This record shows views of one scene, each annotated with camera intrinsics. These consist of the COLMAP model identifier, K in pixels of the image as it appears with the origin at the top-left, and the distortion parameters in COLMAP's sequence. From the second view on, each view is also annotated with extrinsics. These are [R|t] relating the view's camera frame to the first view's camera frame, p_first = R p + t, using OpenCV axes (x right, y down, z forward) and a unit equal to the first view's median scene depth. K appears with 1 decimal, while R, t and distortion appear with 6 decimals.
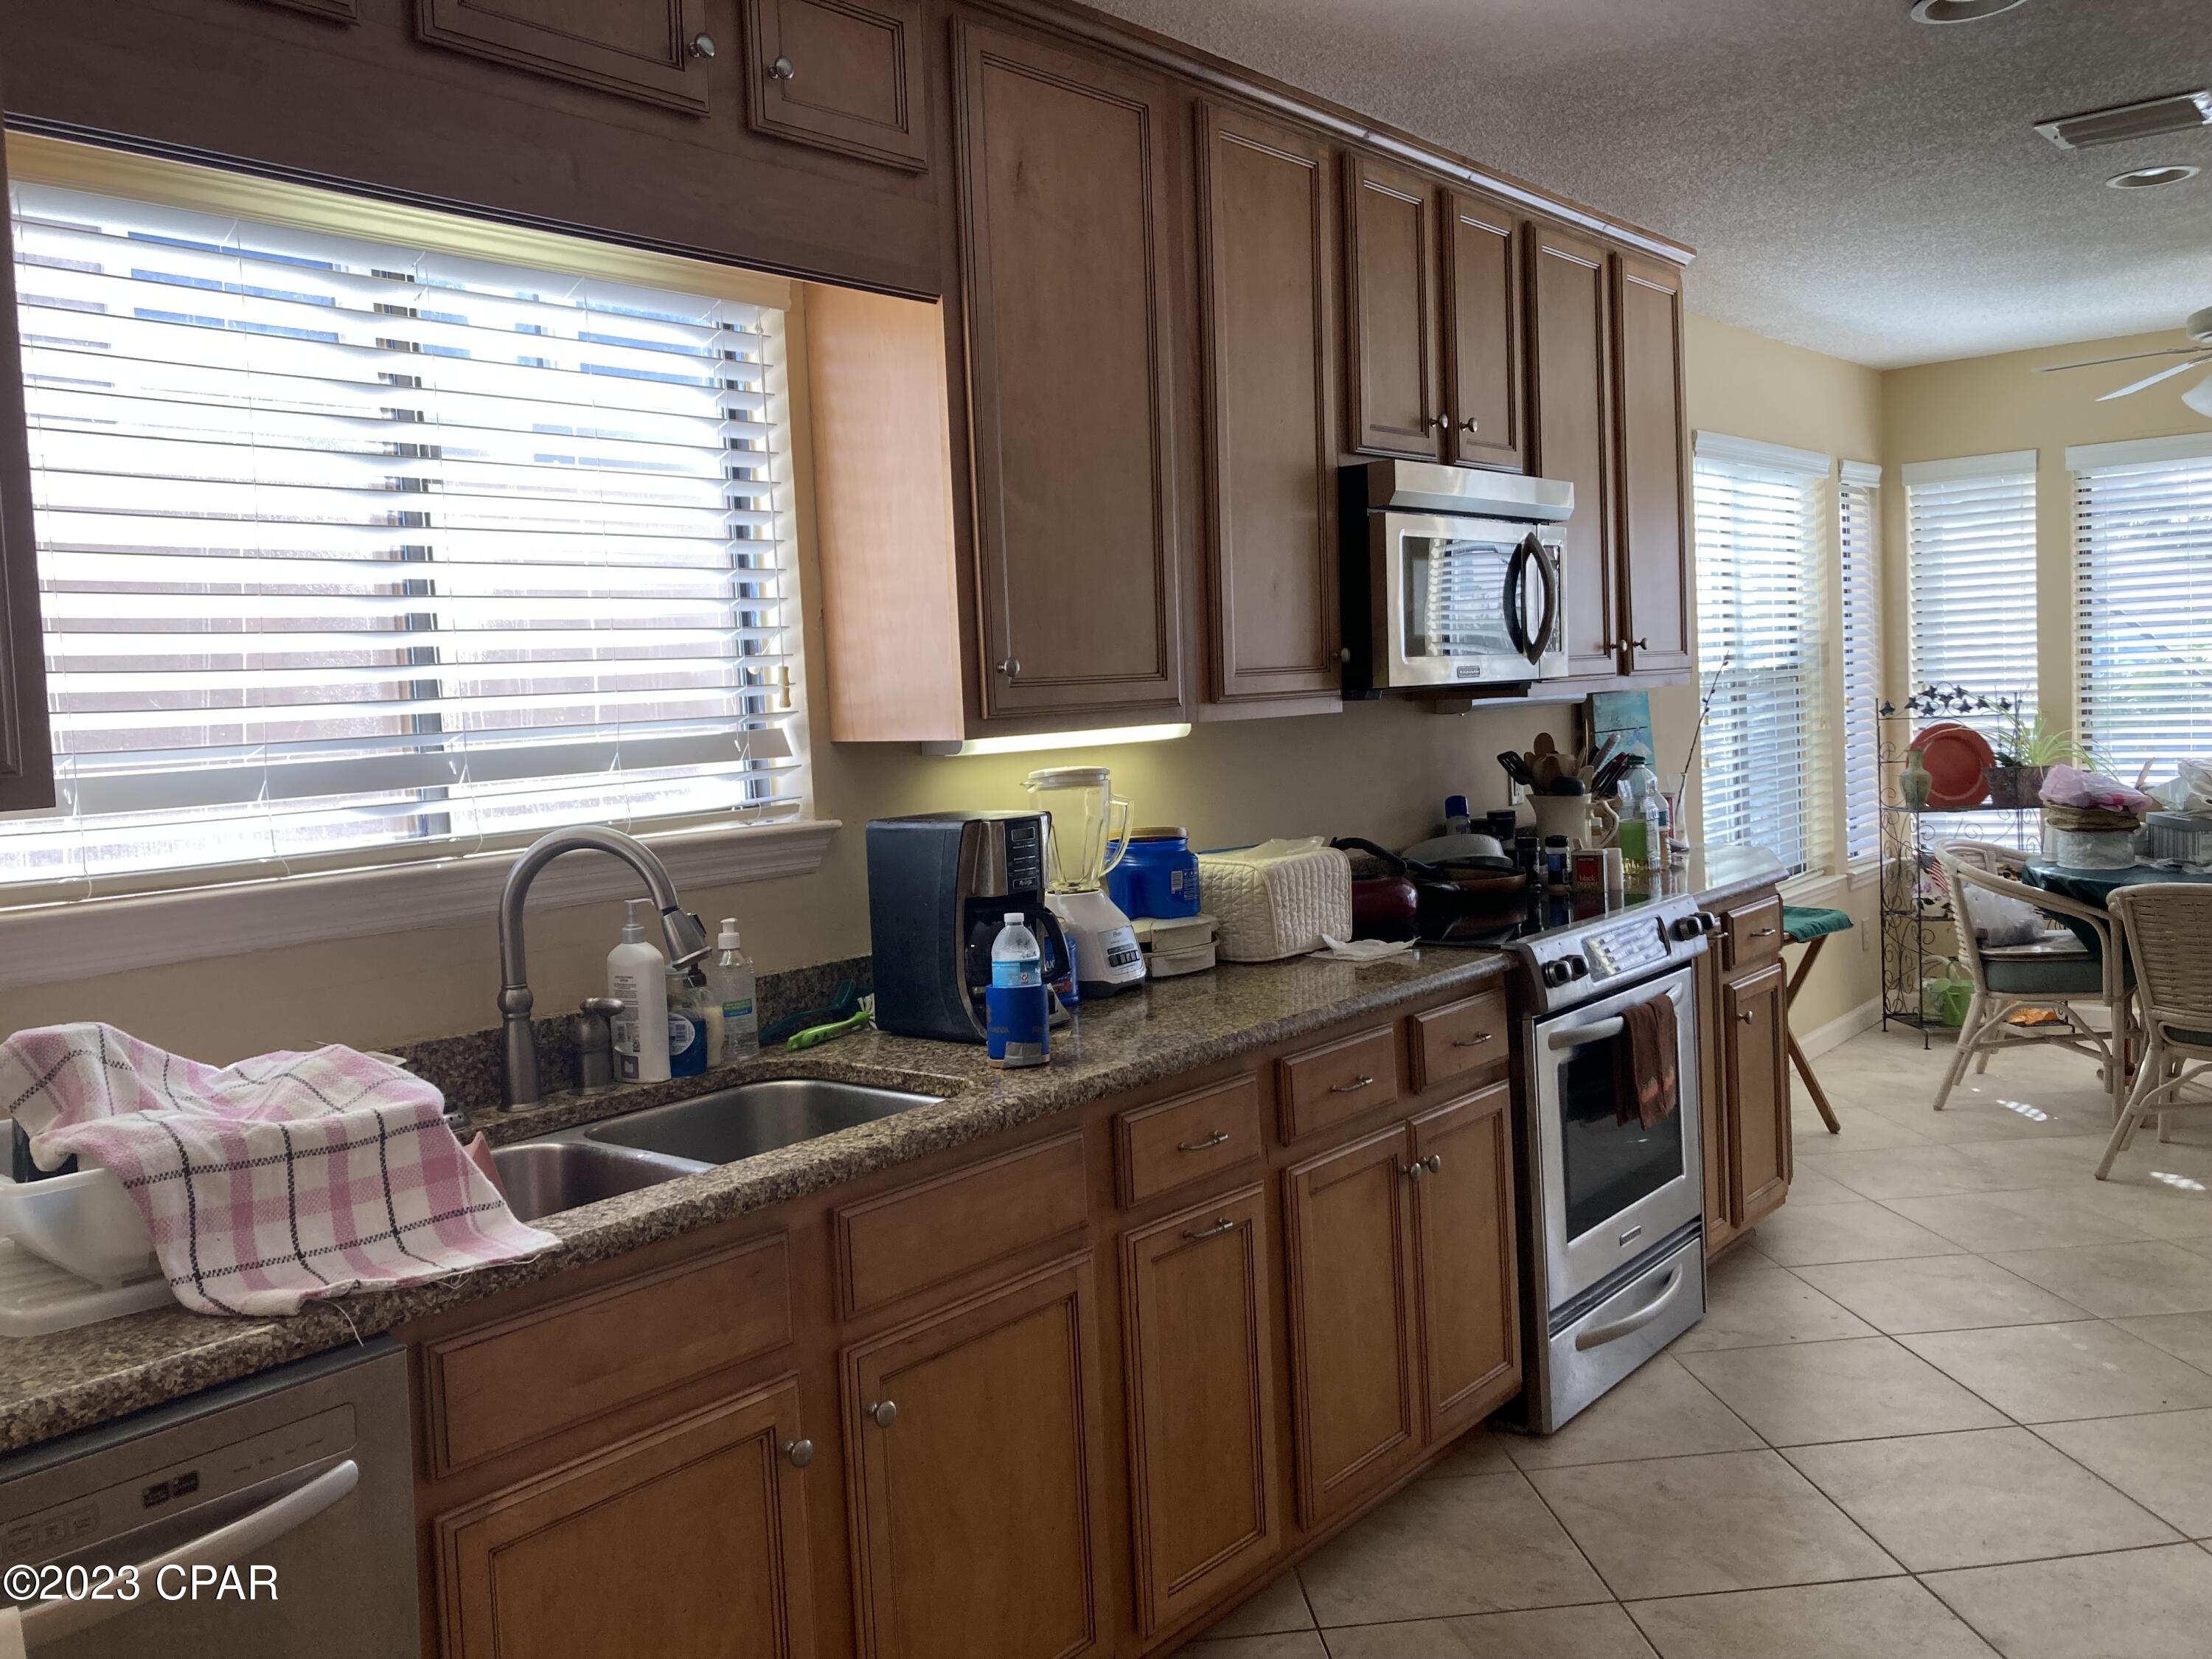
lens RADIAL K [[1801.7, 0, 1117.0], [0, 1801.7, 816.2], [0, 0, 1]] dist [0.049978, -0.054853]
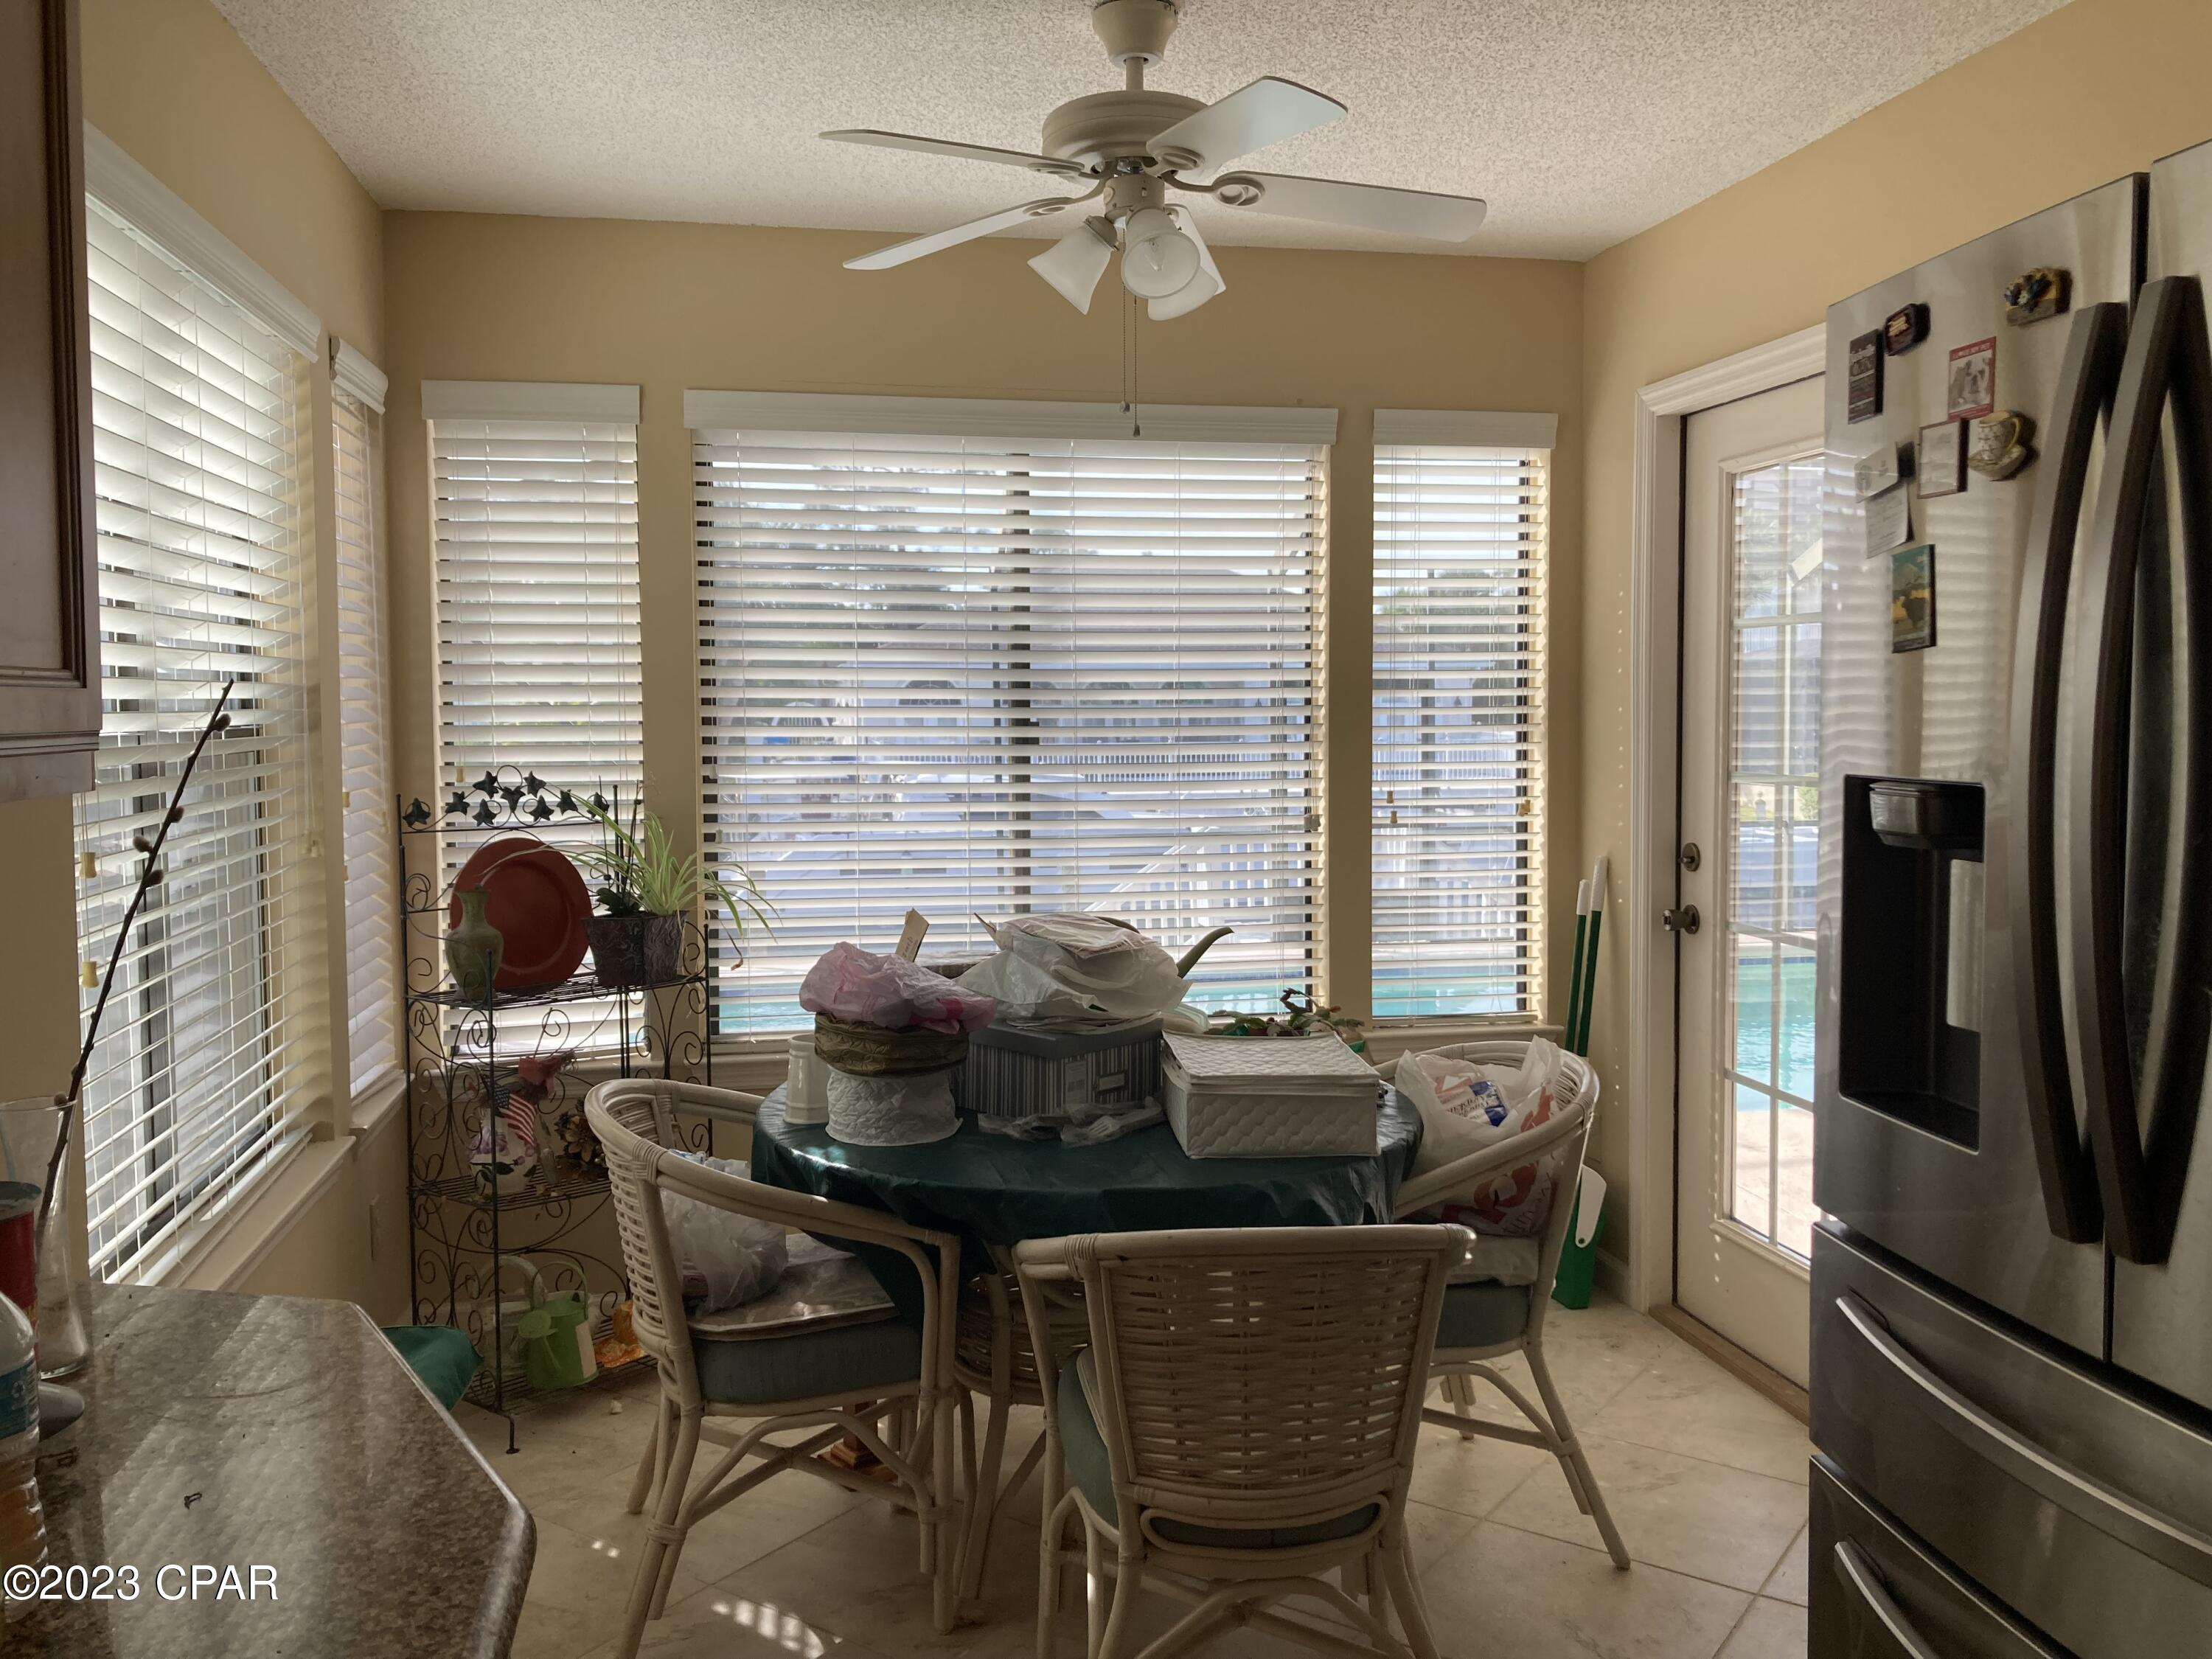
lens RADIAL K [[1815.5, 0, 1081.0], [0, 1815.5, 782.9], [0, 0, 1]] dist [0.038126, -0.031916]
pose [[0.658485, 0.006121, 0.752569, 0.145251], [0.032676, 0.998791, -0.036715, -0.042019], [-0.751884, 0.048767, 0.657489, 0.494520]]
